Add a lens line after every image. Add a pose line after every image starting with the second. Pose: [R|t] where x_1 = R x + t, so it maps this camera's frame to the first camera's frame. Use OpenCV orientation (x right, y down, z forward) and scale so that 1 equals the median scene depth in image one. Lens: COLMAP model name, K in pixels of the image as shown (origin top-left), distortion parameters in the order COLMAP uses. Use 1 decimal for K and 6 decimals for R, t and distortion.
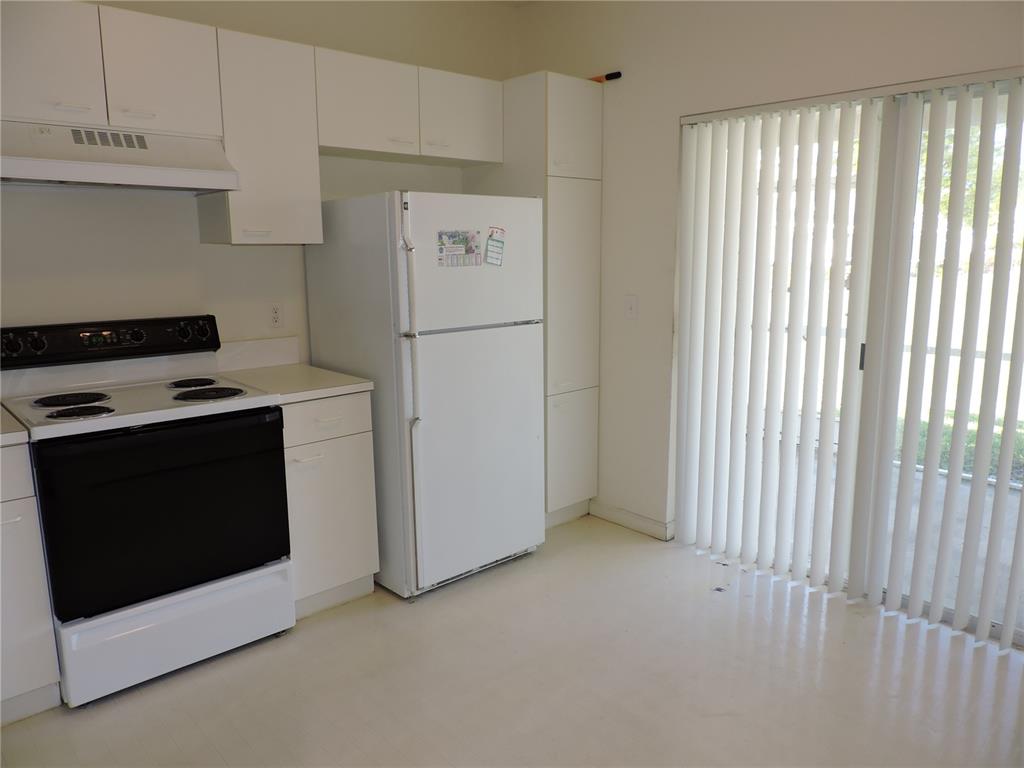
lens RADIAL K [[721.2, 0, 509.7], [0, 721.2, 380.5], [0, 0, 1]] dist [0.000940, 0.002942]
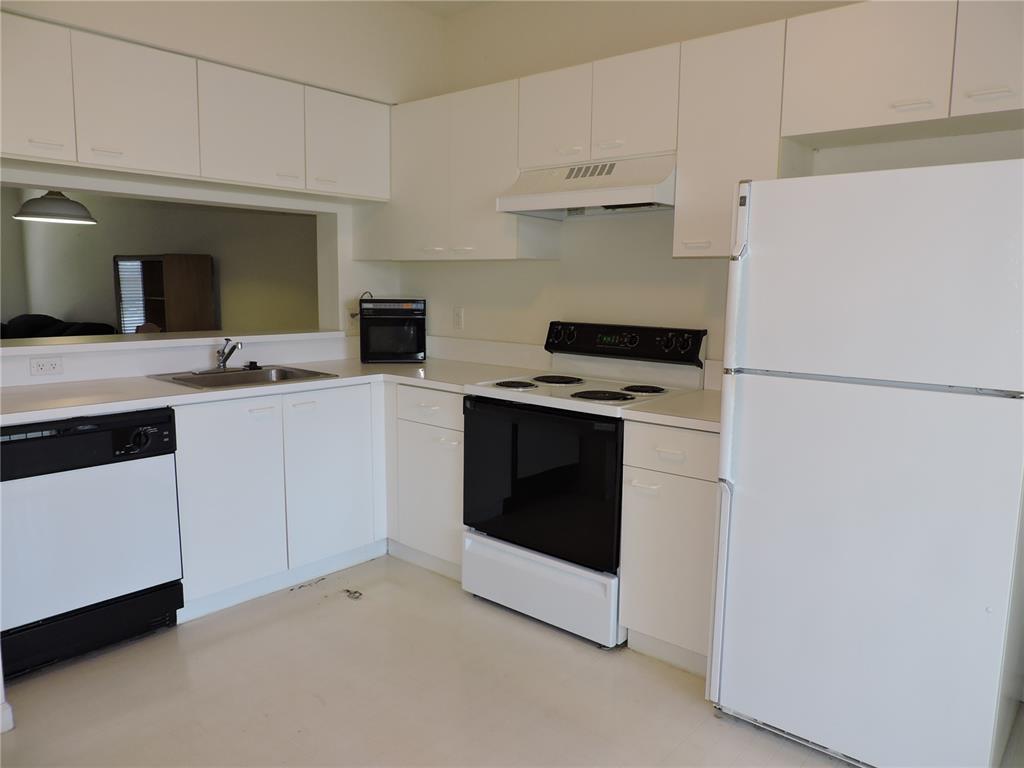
lens RADIAL K [[736.2, 0, 508.9], [0, 736.2, 386.8], [0, 0, 1]] dist [-0.025161, 0.005406]
pose [[0.117227, 0.148751, -0.981902, 0.625284], [-0.187441, 0.974262, 0.125215, -0.102902], [0.975256, 0.169370, 0.142092, 0.692612]]
